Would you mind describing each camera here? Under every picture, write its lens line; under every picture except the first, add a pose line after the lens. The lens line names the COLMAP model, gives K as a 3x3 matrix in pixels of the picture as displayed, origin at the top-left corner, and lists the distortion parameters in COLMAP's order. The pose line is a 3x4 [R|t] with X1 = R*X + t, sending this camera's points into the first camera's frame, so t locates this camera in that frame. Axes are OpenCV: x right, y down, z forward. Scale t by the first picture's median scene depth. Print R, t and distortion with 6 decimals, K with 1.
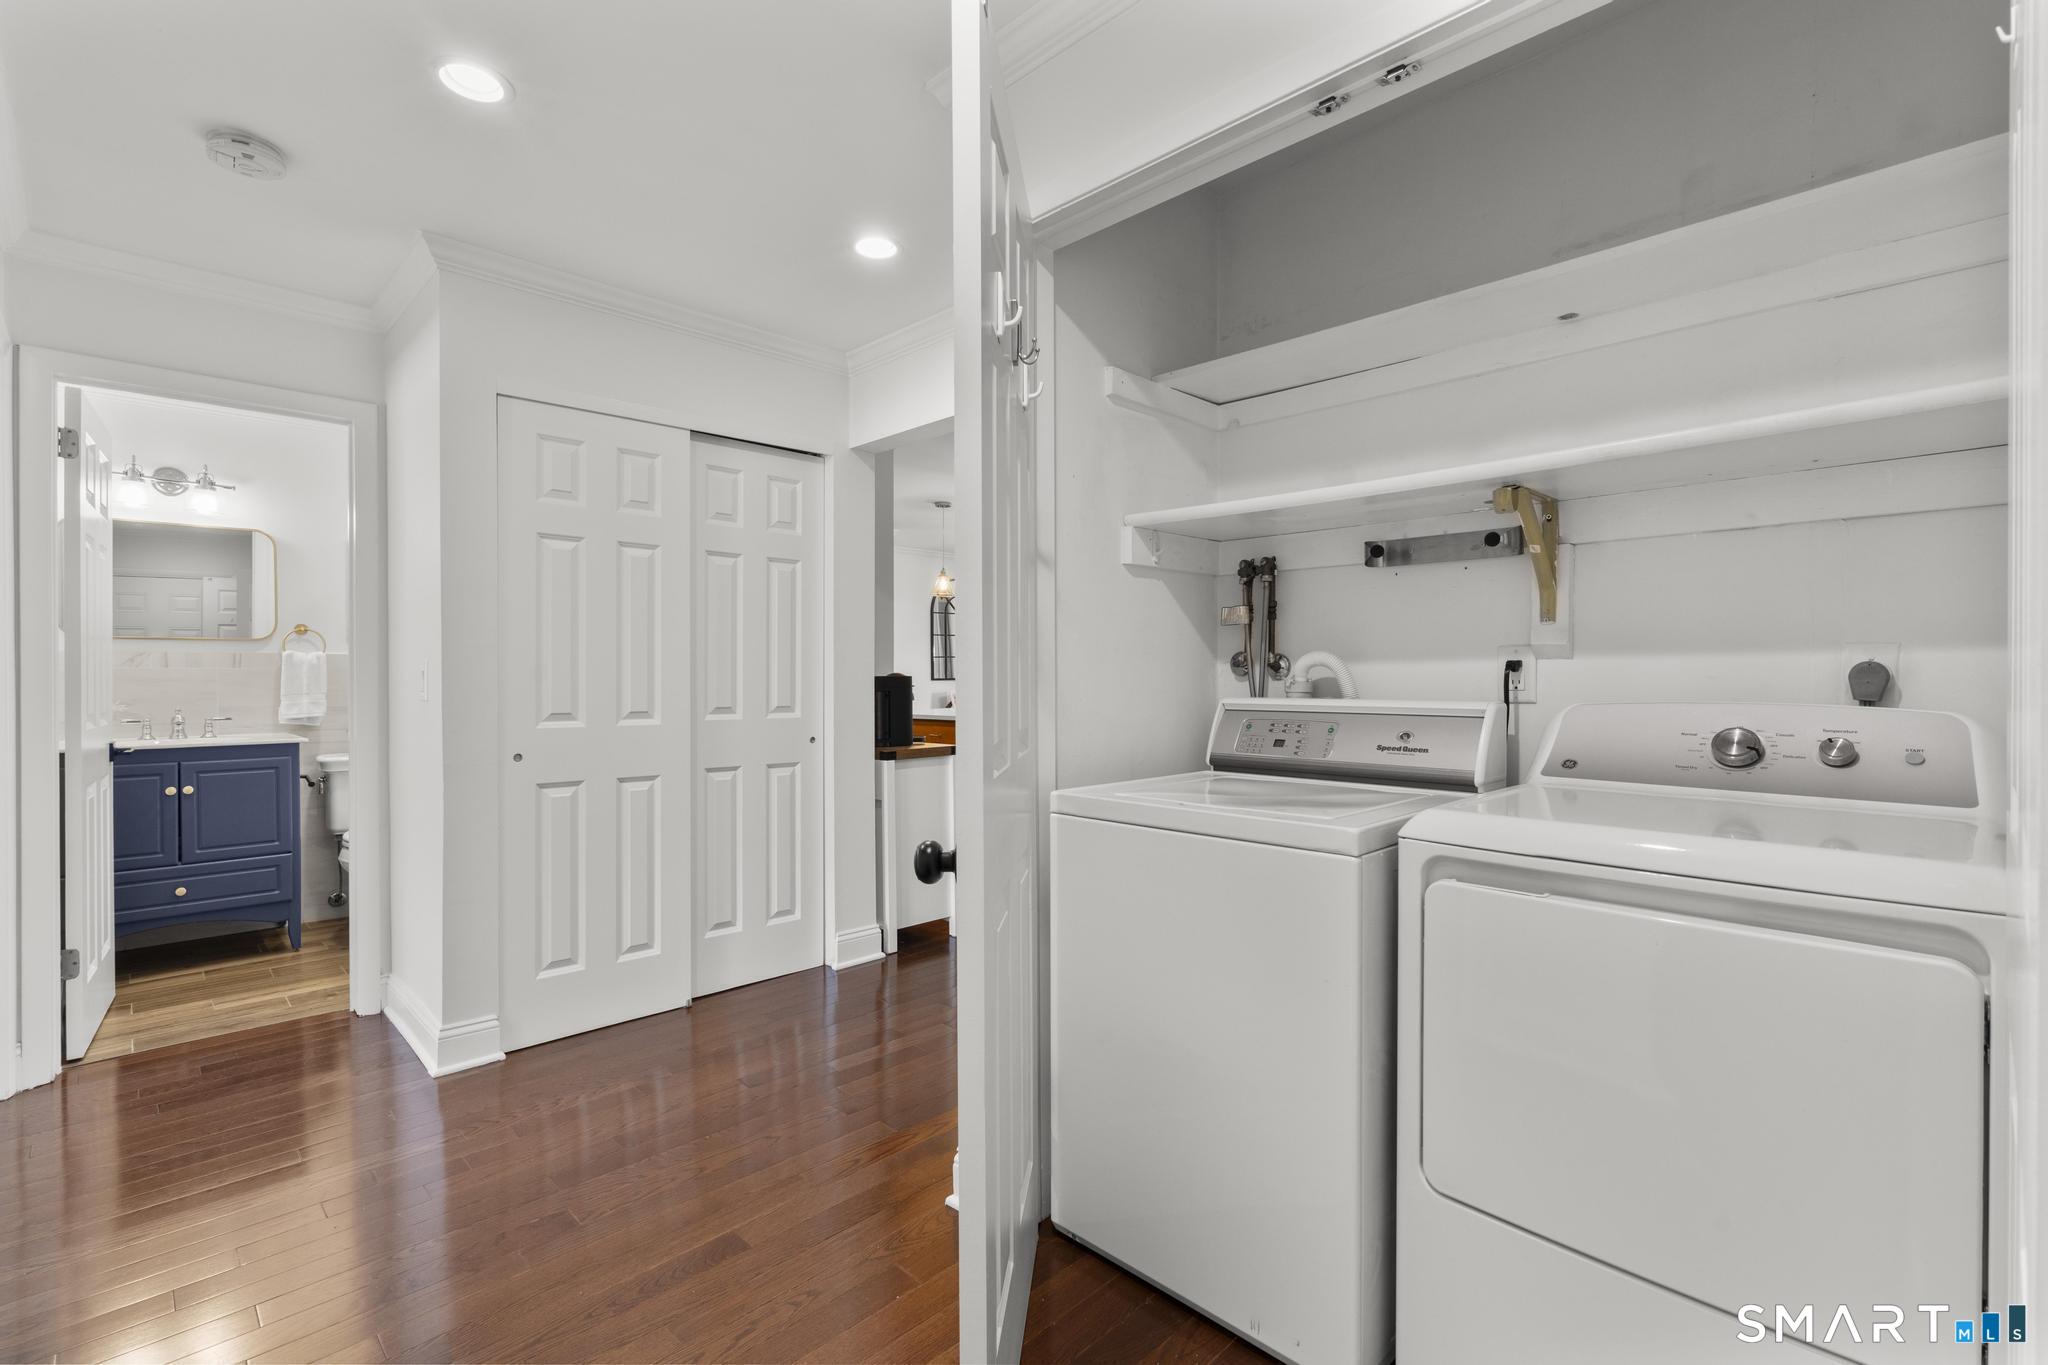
lens RADIAL K [[921.7, 0, 1025.4], [0, 921.7, 684.1], [0, 0, 1]] dist [-0.000322, 0.001336]
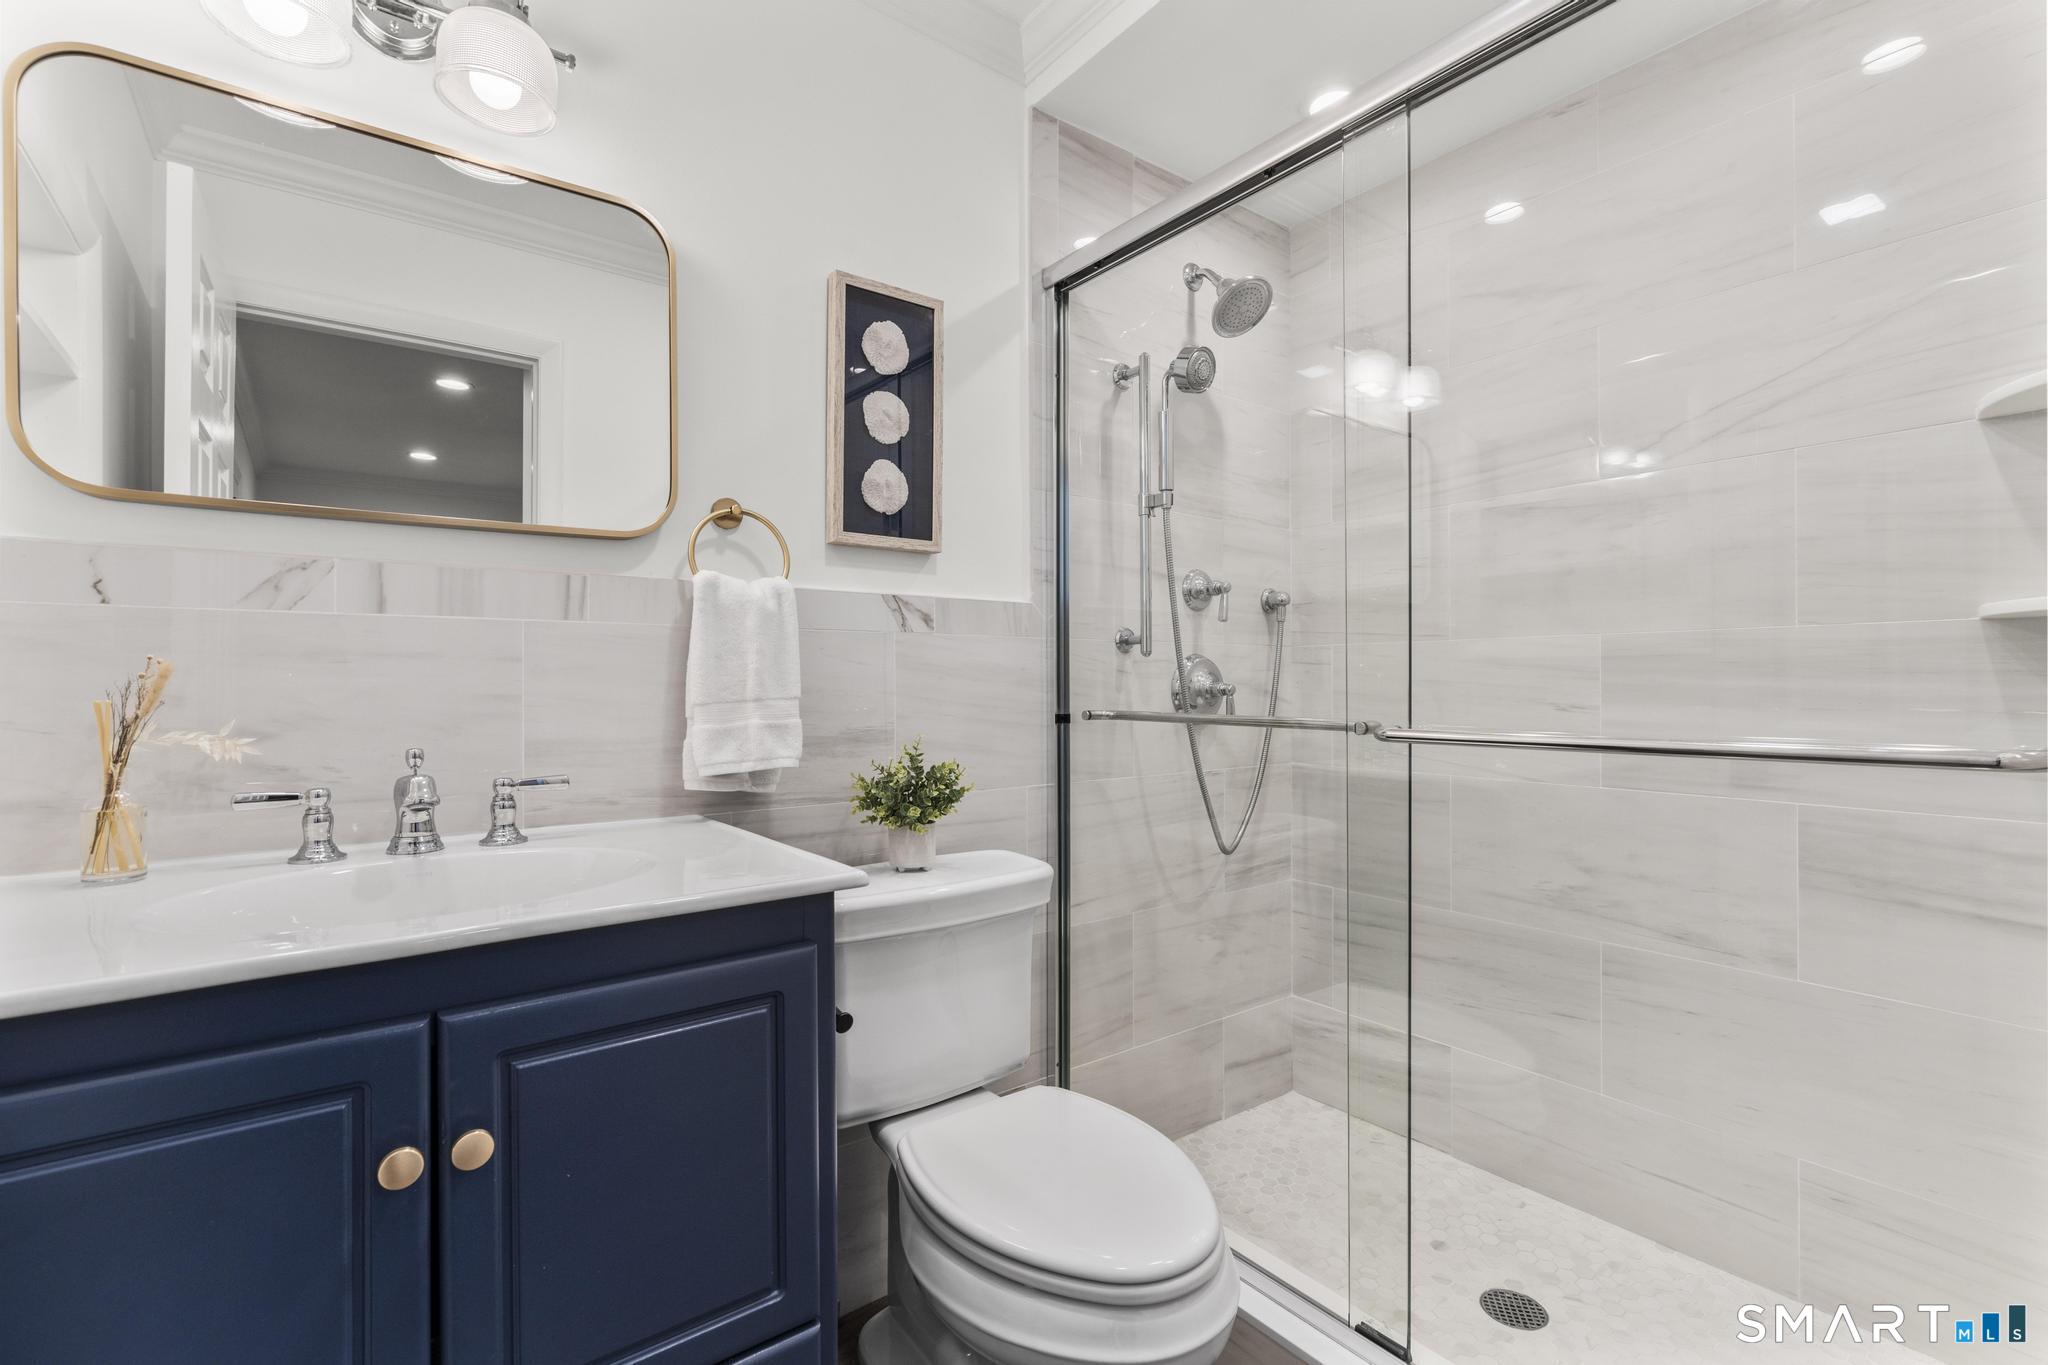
lens RADIAL K [[921.7, 0, 1018.1], [0, 921.7, 681.3], [0, 0, 1]] dist [-0.000322, 0.001336]
pose [[0.990952, 0.000949, -0.134217, -0.834390], [-0.002399, 0.999940, -0.010644, 0.009019], [0.134199, 0.010870, 0.990895, 0.889960]]
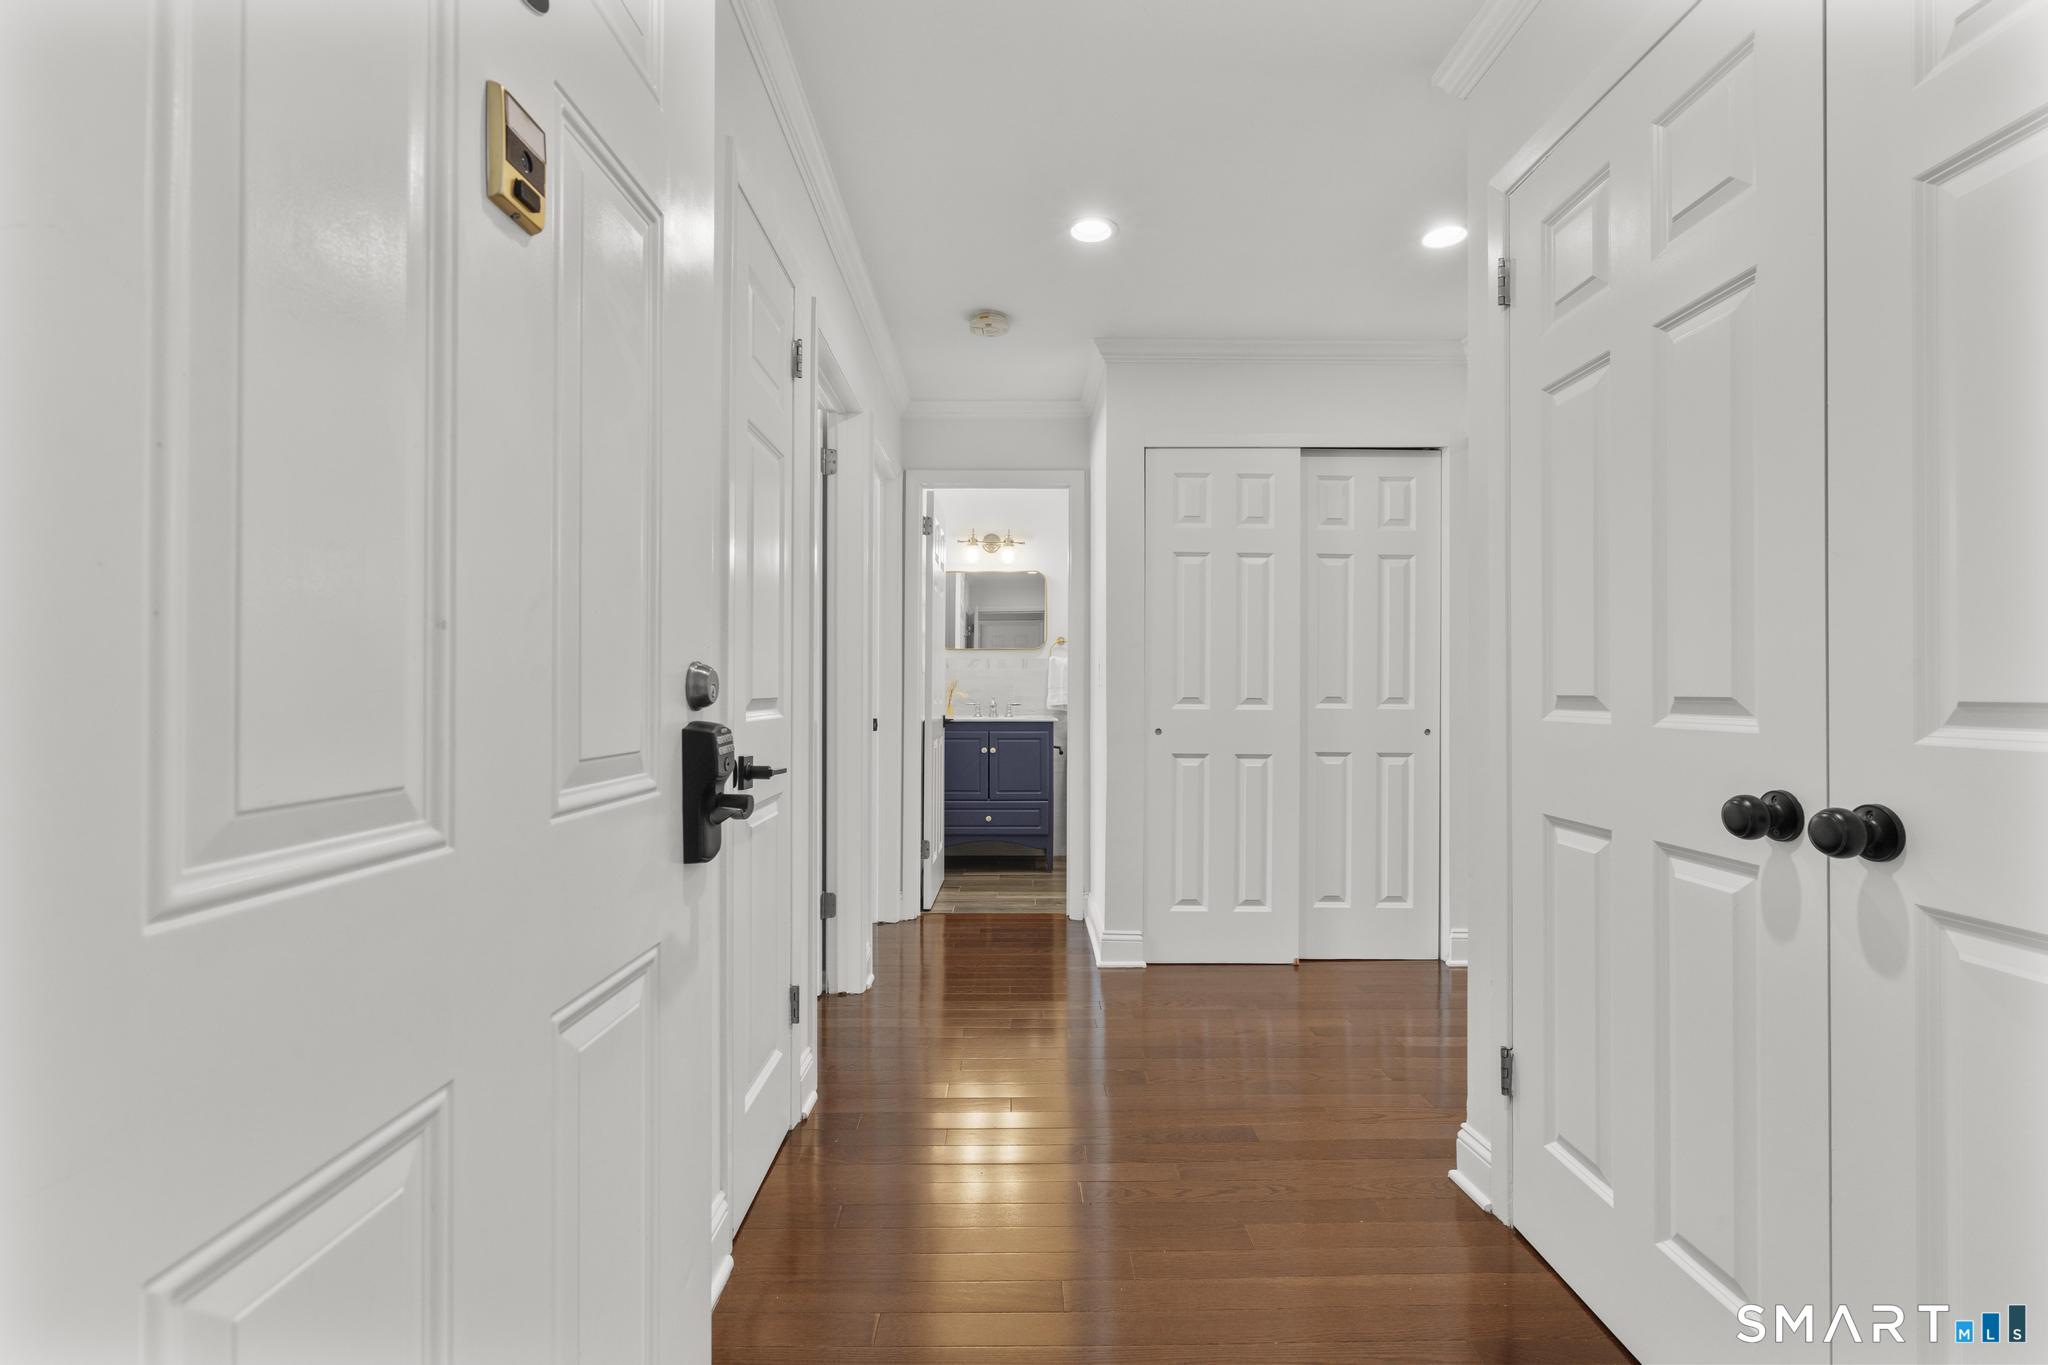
lens RADIAL K [[921.7, 0, 1026.8], [0, 921.7, 681.5], [0, 0, 1]] dist [-0.000322, 0.001336]
pose [[0.721400, -0.002136, -0.692515, 0.171029], [-0.009515, 0.999870, -0.012996, 0.025798], [0.692453, 0.015964, 0.721286, -0.032608]]
